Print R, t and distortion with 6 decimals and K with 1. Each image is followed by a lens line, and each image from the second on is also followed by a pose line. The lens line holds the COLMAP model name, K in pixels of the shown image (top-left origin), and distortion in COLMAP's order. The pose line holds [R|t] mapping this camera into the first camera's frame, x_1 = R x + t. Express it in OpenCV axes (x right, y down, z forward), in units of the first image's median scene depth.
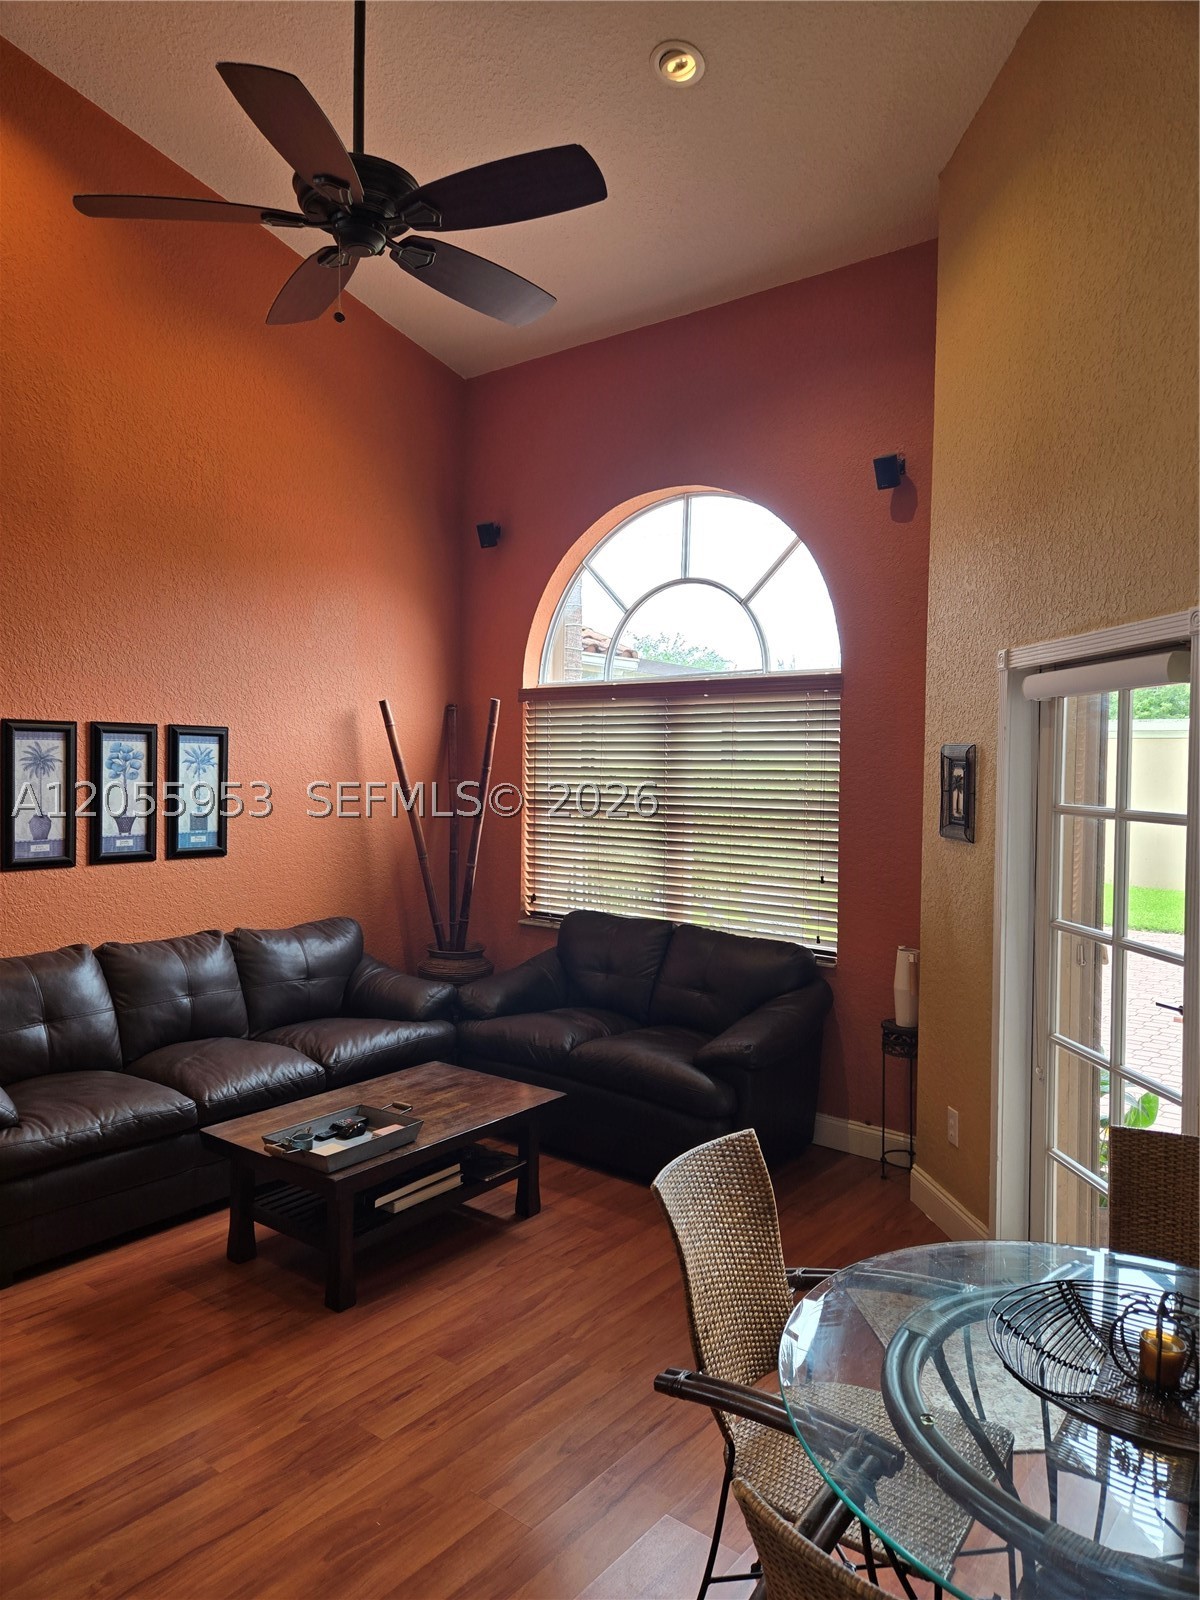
lens RADIAL K [[1083.8, 0, 596.5], [0, 1083.8, 798.6], [0, 0, 1]] dist [0.068719, -0.044400]
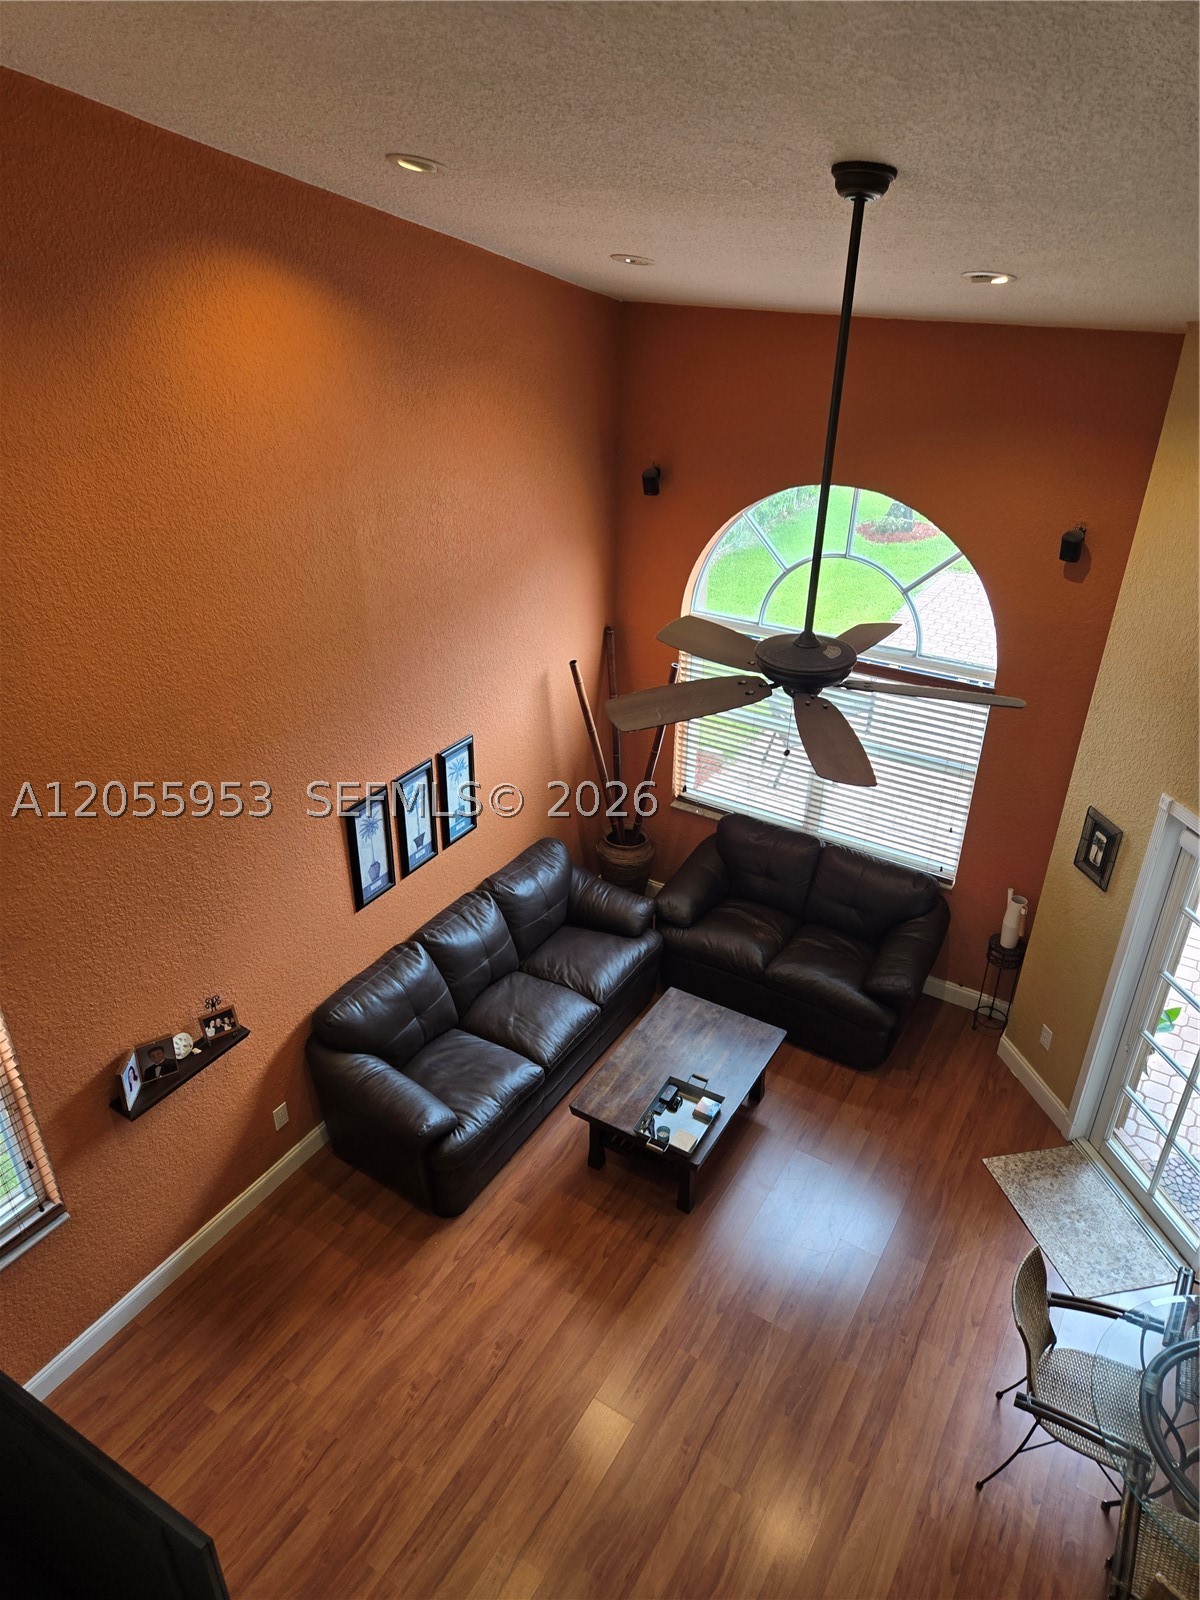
lens RADIAL K [[1083.8, 0, 595.7], [0, 1083.8, 802.8], [0, 0, 1]] dist [0.068719, -0.044400]
pose [[0.993328, -0.064117, 0.095852, -0.335899], [0.011972, 0.884029, 0.467278, -0.567235], [-0.114696, -0.463013, 0.878899, -0.080185]]
